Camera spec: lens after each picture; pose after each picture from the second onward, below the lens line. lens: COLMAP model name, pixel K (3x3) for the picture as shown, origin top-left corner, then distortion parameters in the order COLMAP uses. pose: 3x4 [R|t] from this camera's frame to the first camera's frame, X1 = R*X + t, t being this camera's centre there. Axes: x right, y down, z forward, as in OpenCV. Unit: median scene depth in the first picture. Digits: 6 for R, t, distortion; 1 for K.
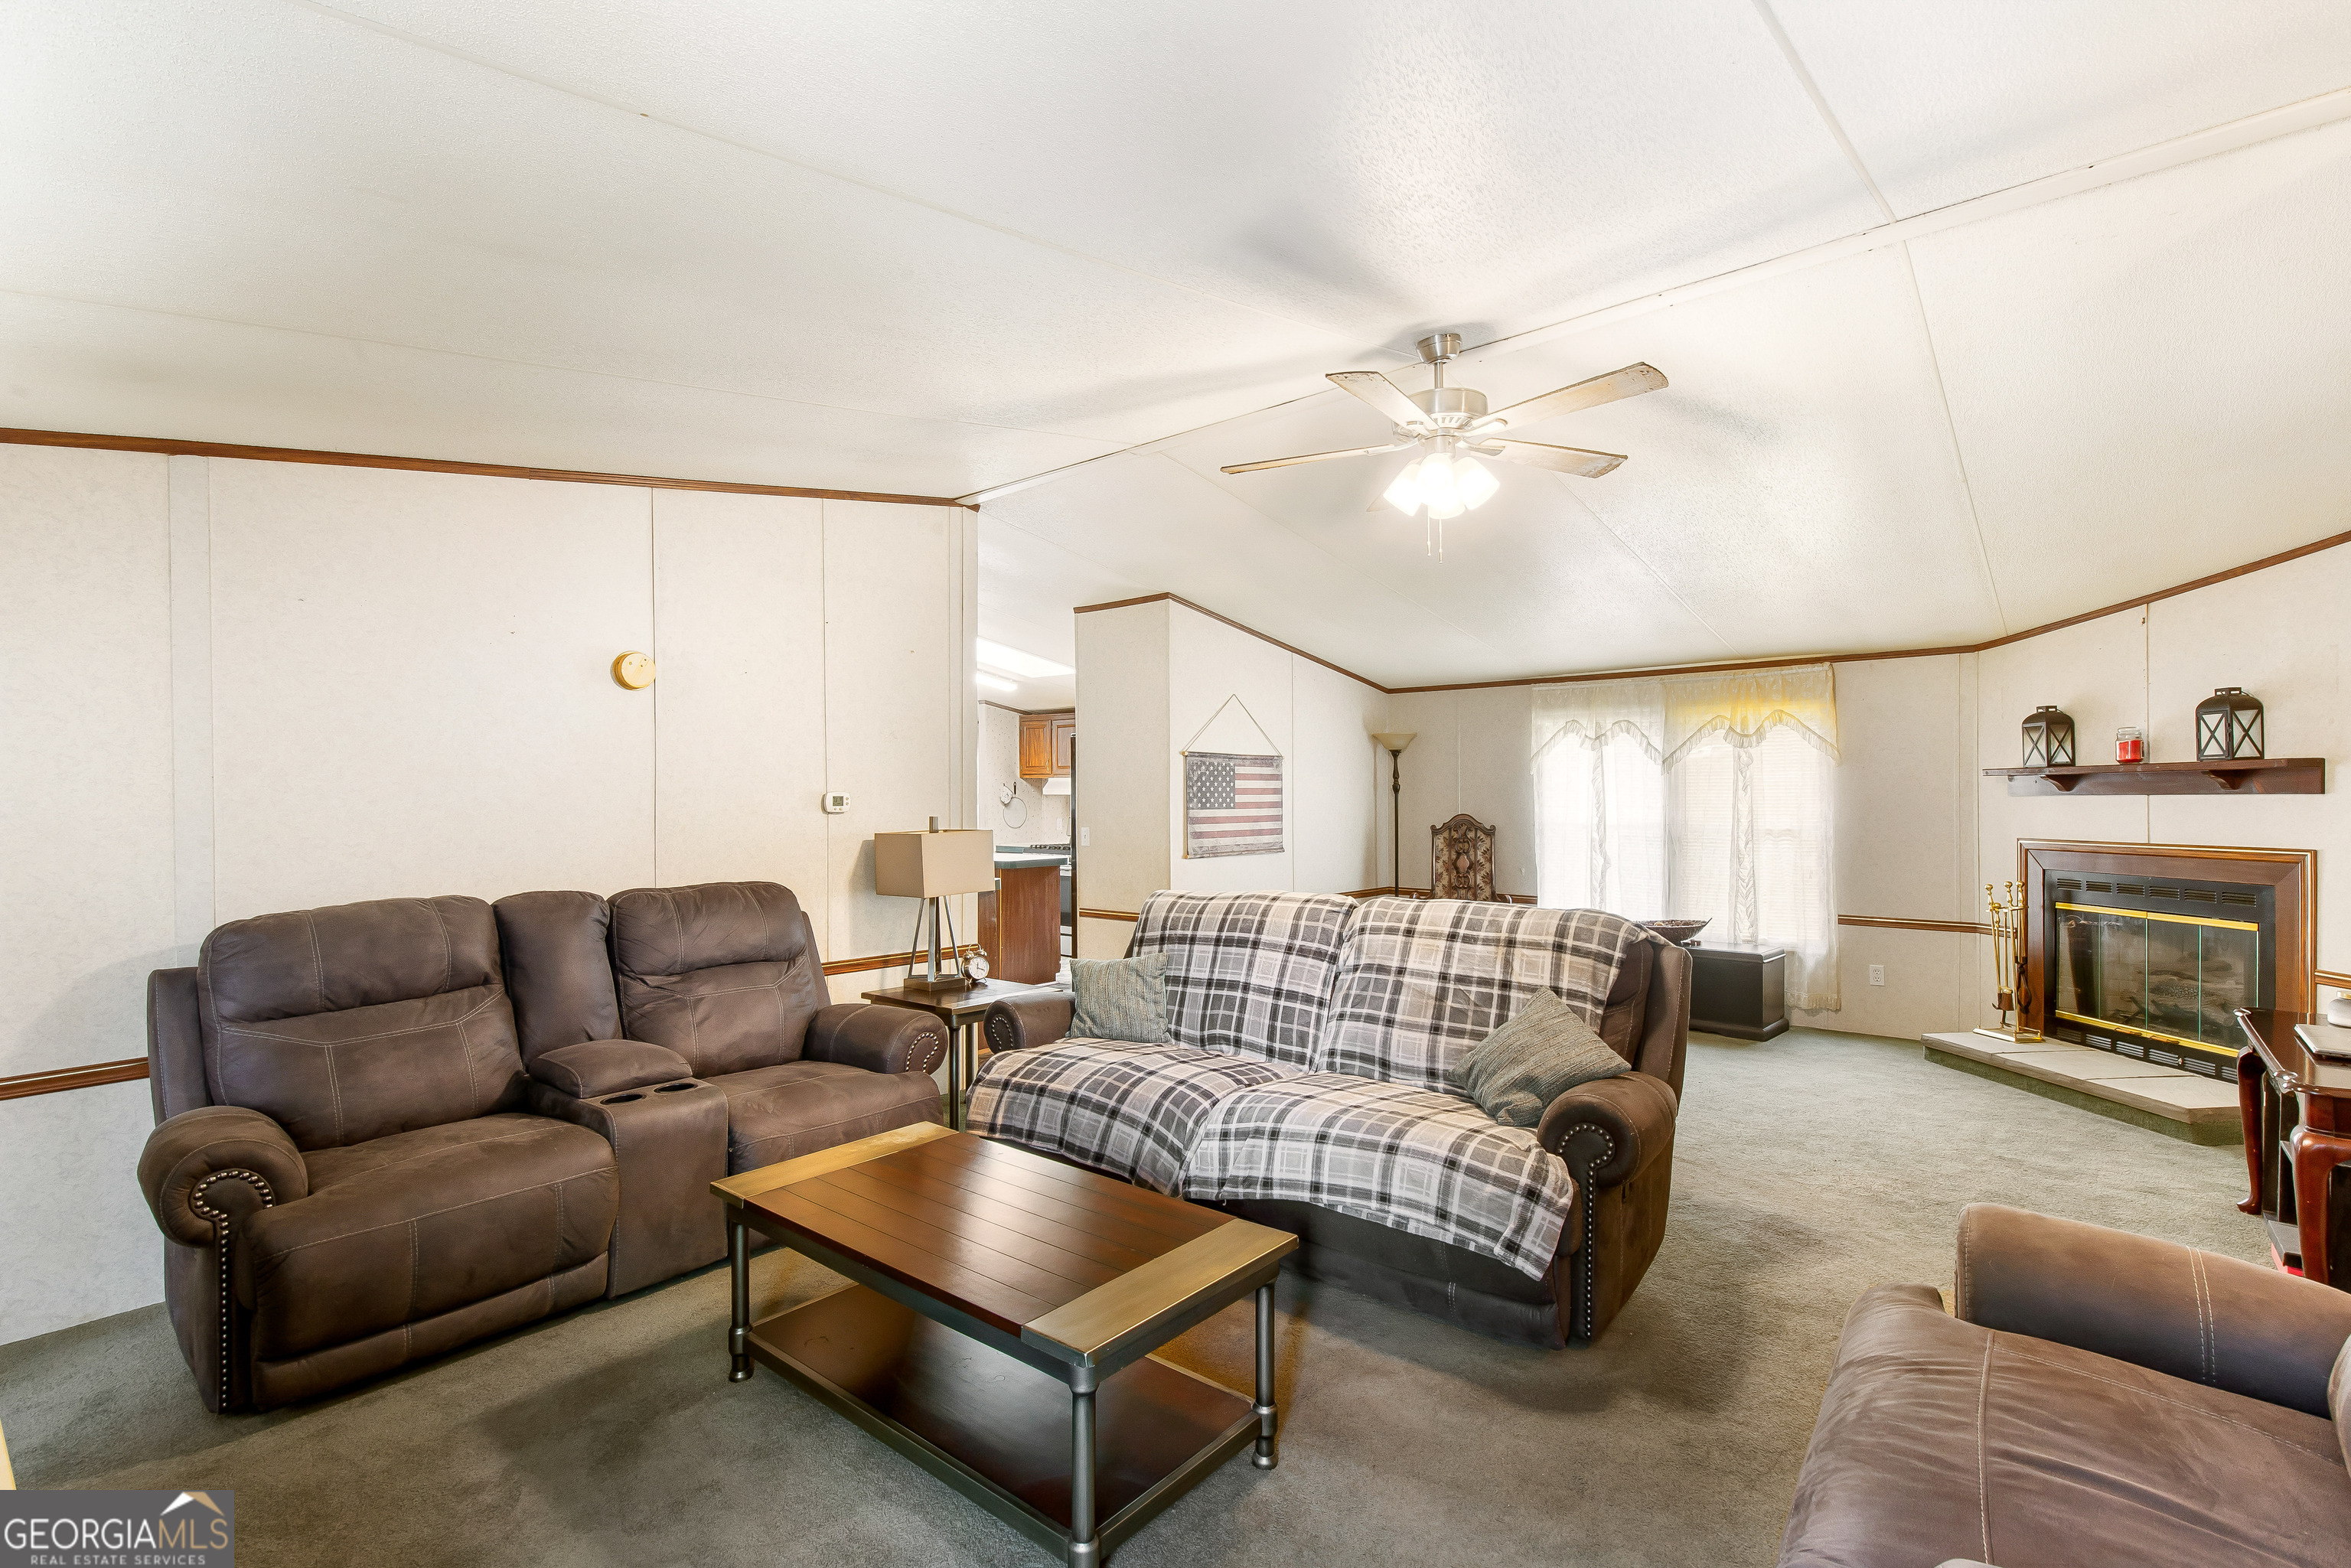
lens RADIAL K [[1045.0, 0, 1225.1], [0, 1045.0, 771.5], [0, 0, 1]] dist [0.013867, -0.005278]
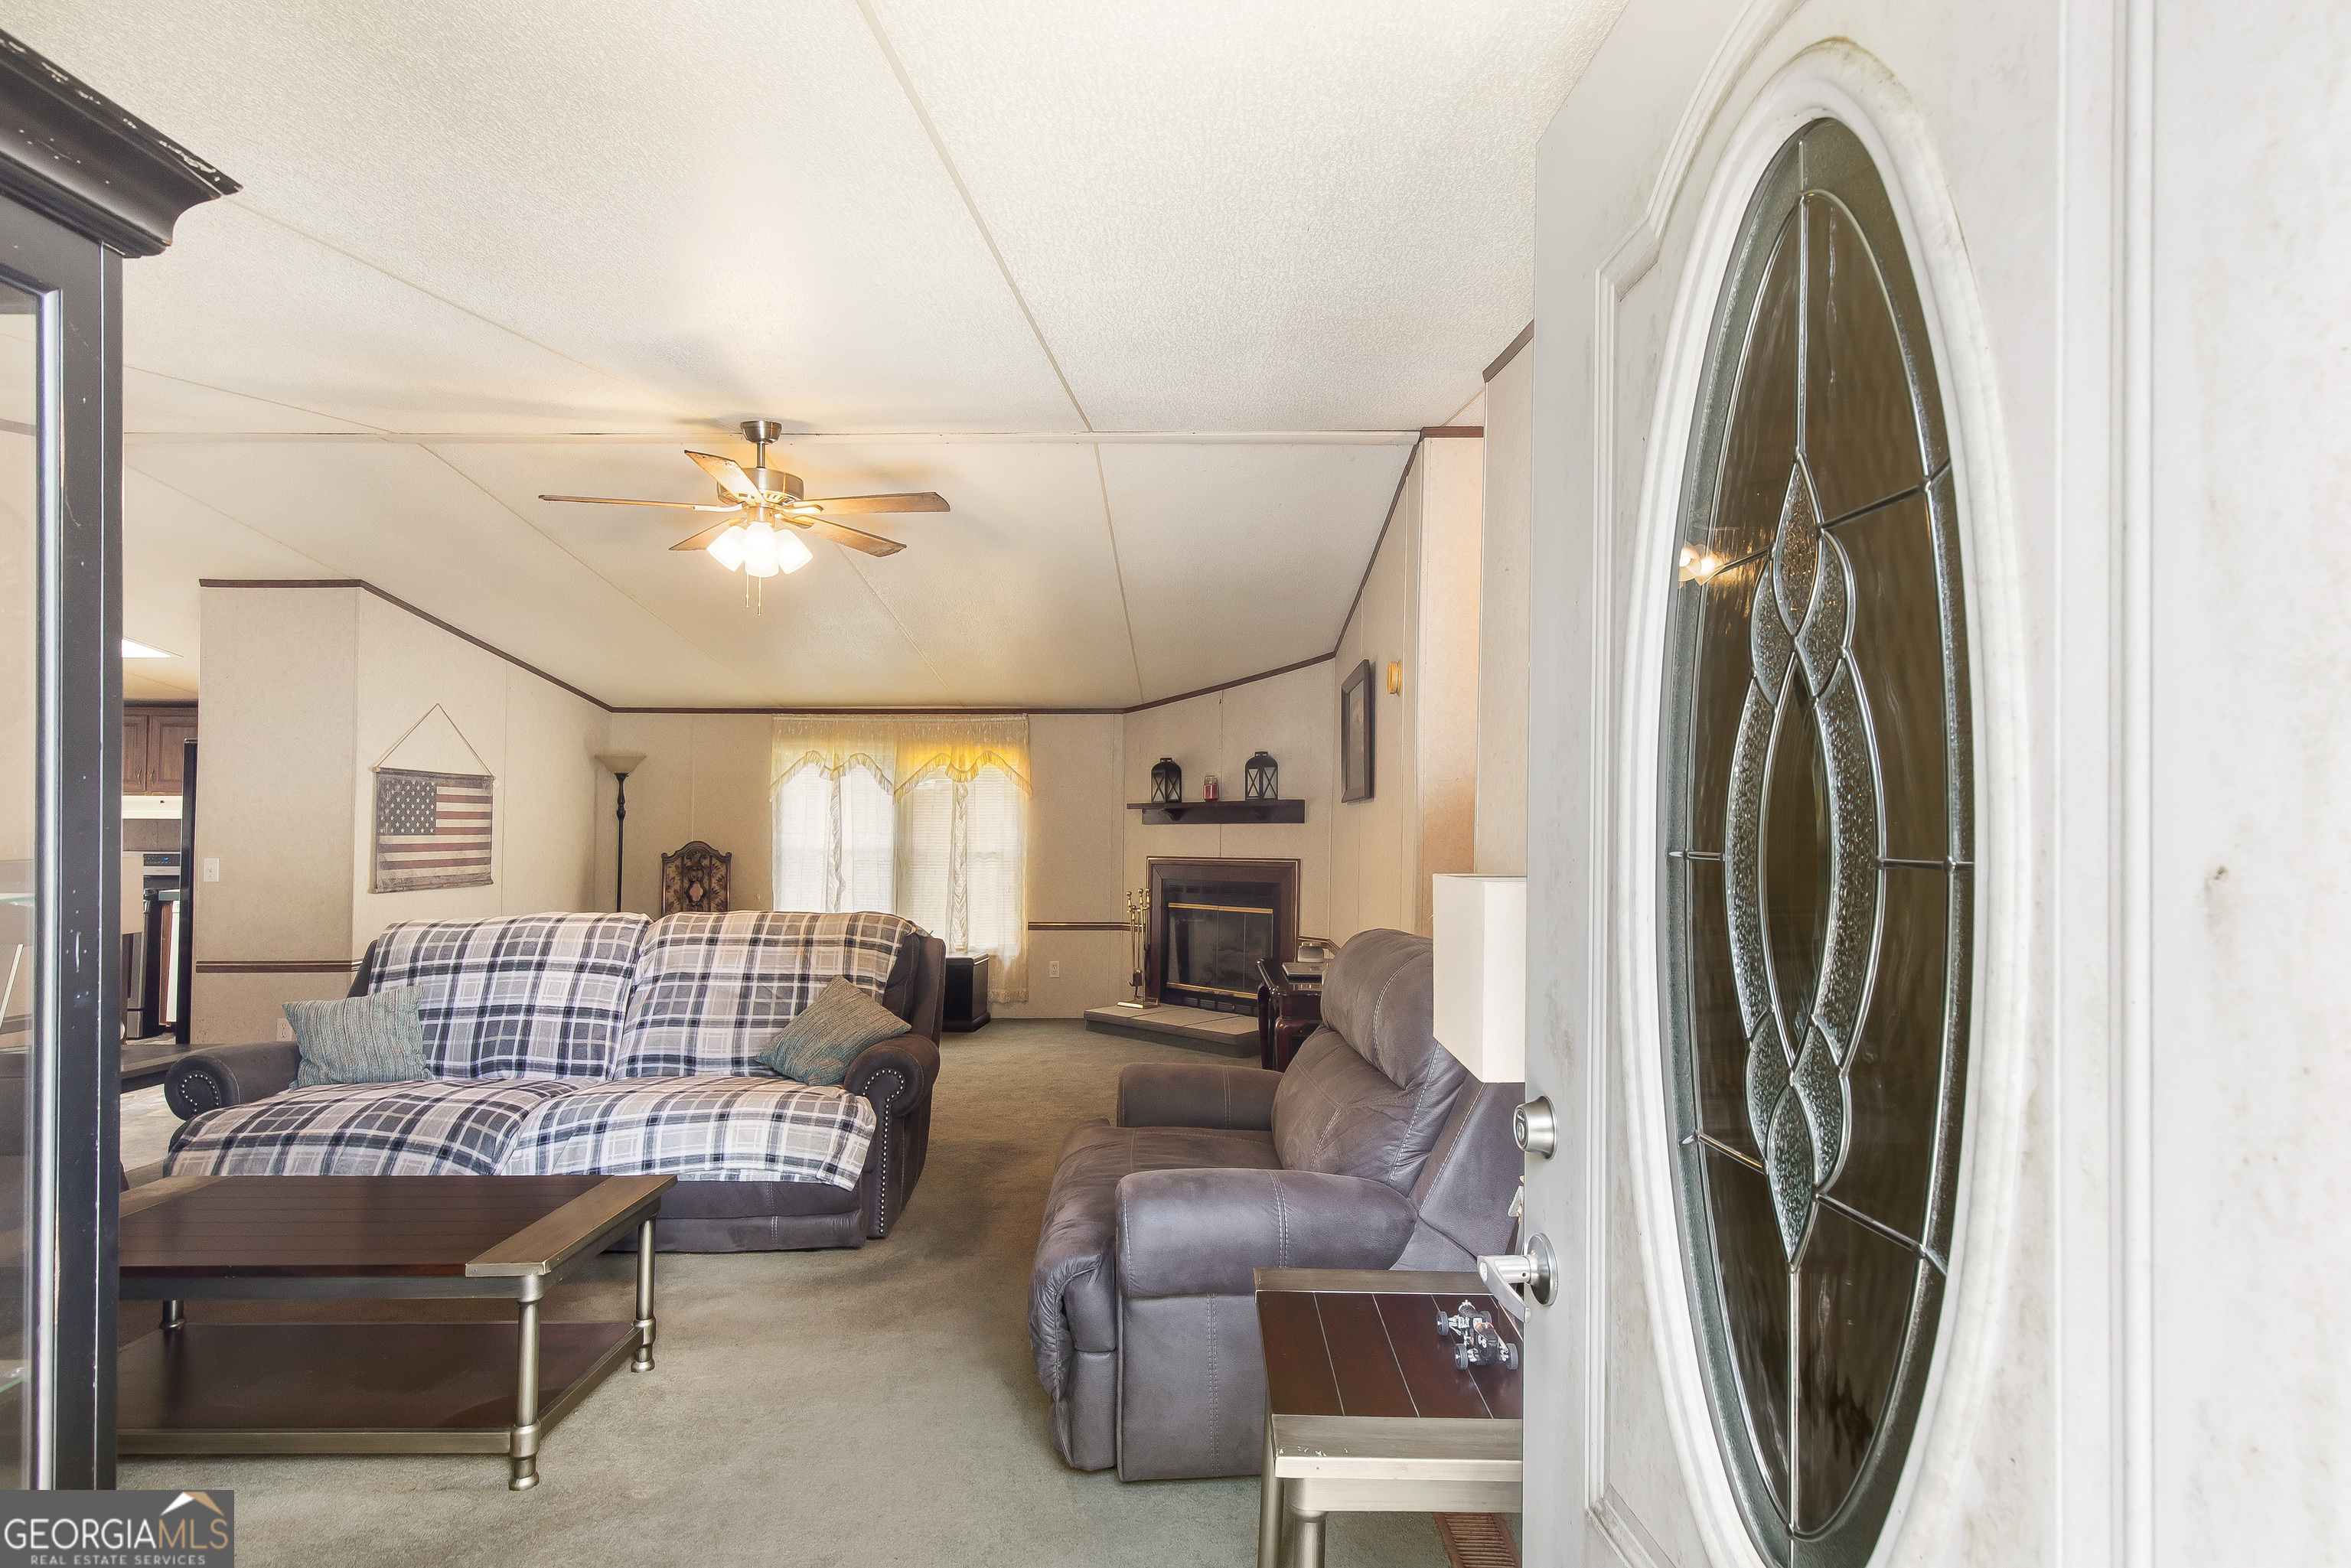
lens RADIAL K [[1116.4, 0, 1181.0], [0, 1116.4, 794.5], [0, 0, 1]] dist [0.008275, -0.000714]
pose [[0.778744, 0.022123, 0.626952, -0.185332], [-0.018149, 0.999754, -0.012735, 0.004865], [-0.627079, -0.001461, 0.778954, -0.234620]]
